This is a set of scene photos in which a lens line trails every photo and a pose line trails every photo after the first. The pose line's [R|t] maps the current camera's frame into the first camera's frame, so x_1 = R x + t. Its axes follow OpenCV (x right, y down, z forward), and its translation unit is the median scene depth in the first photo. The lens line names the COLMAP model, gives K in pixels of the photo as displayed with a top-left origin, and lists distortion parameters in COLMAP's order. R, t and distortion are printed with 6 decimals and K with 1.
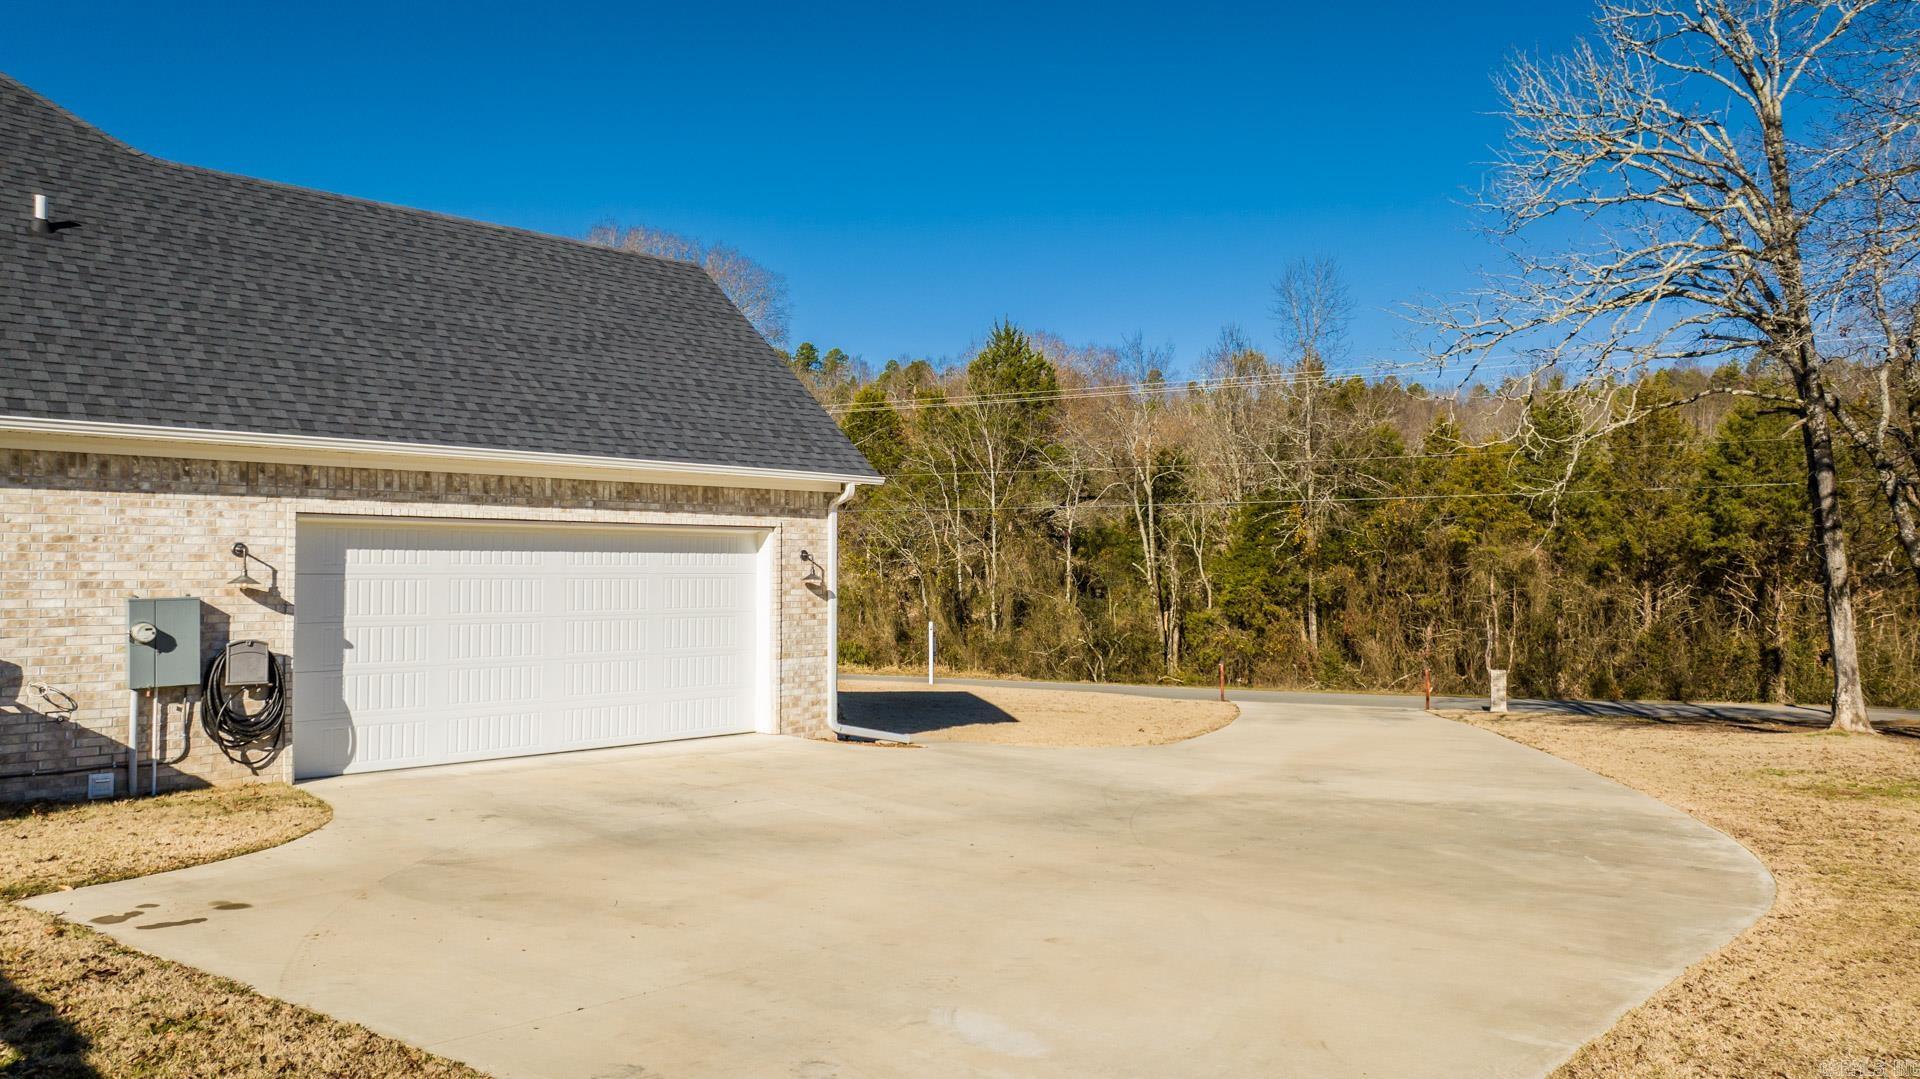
lens RADIAL K [[1360.7, 0, 955.9], [0, 1360.7, 536.3], [0, 0, 1]] dist [-0.041079, 0.056045]
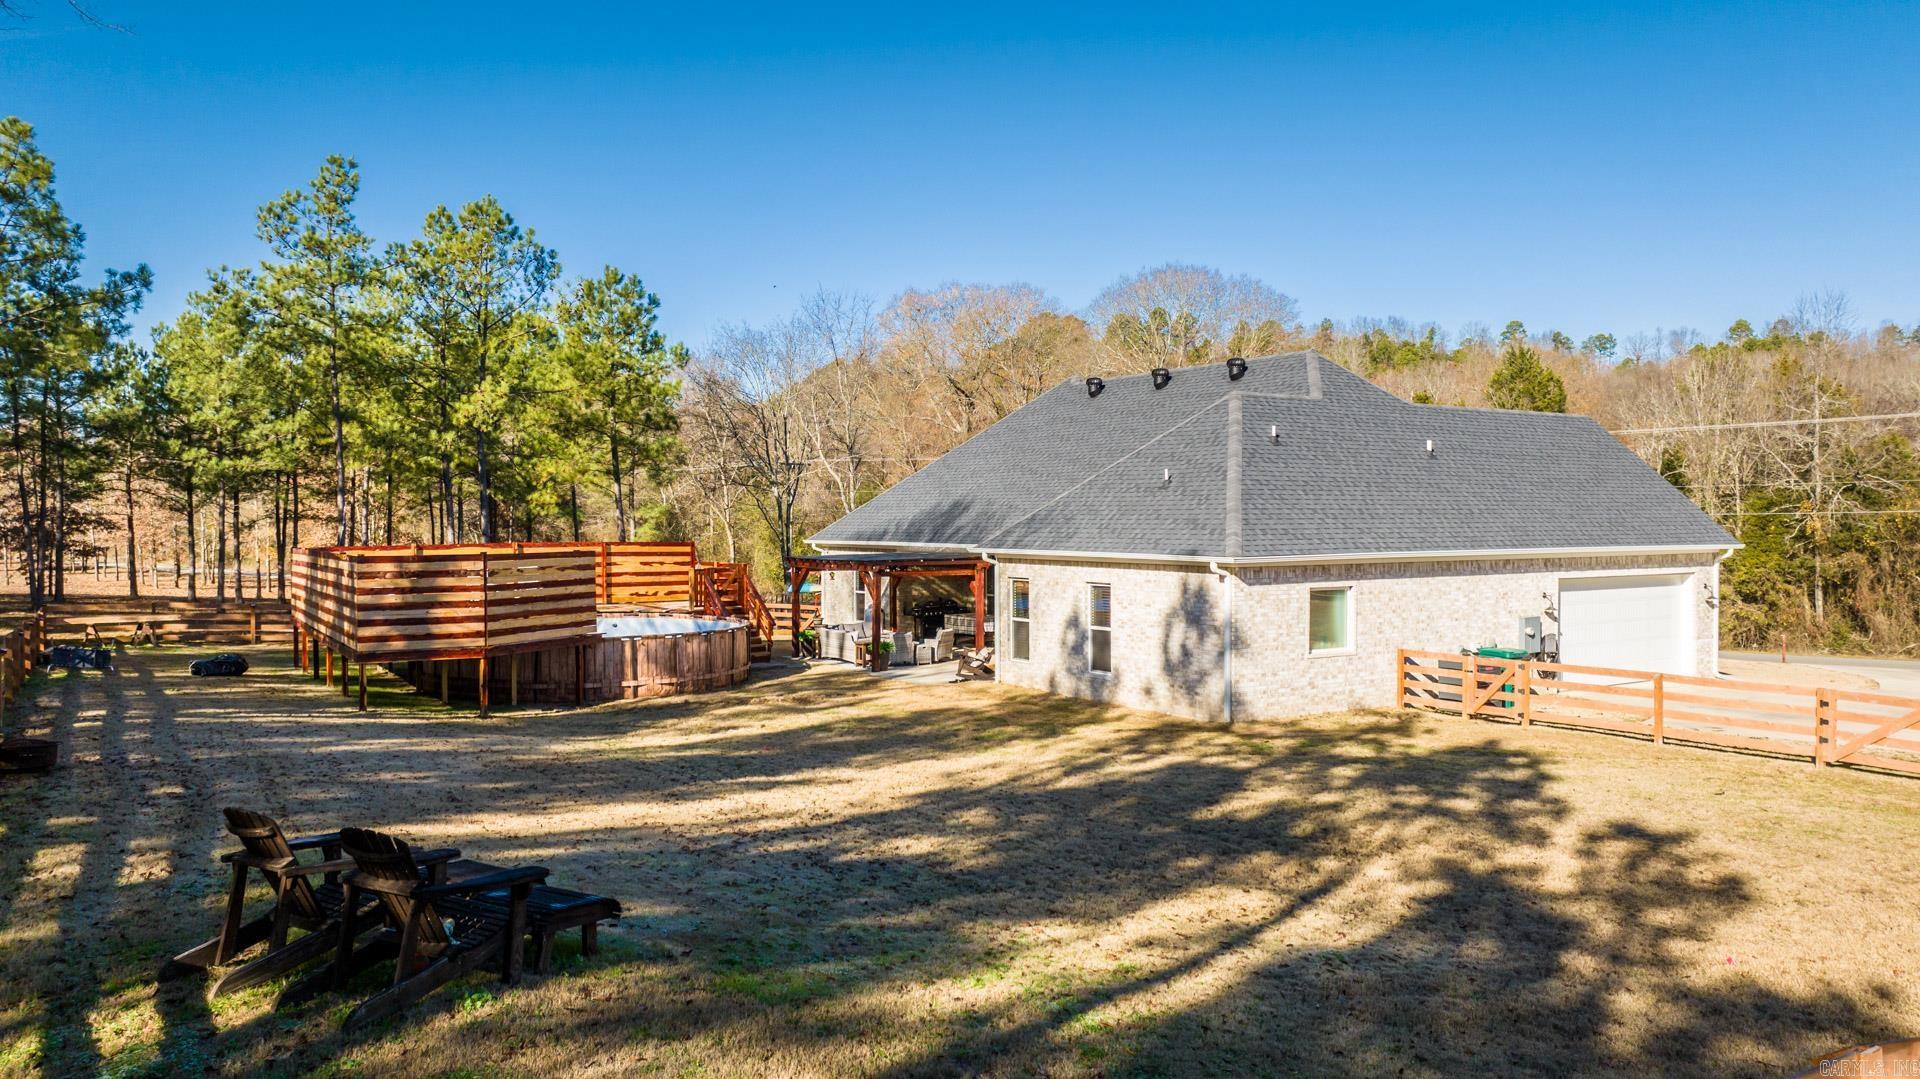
lens RADIAL K [[1360.7, 0, 966.0], [0, 1360.7, 553.4], [0, 0, 1]] dist [-0.041079, 0.056045]
pose [[0.975959, 0.000711, -0.217954, -0.221157], [0.009599, 0.998884, 0.046243, -0.040368], [0.217744, -0.047224, 0.974863, -0.338497]]
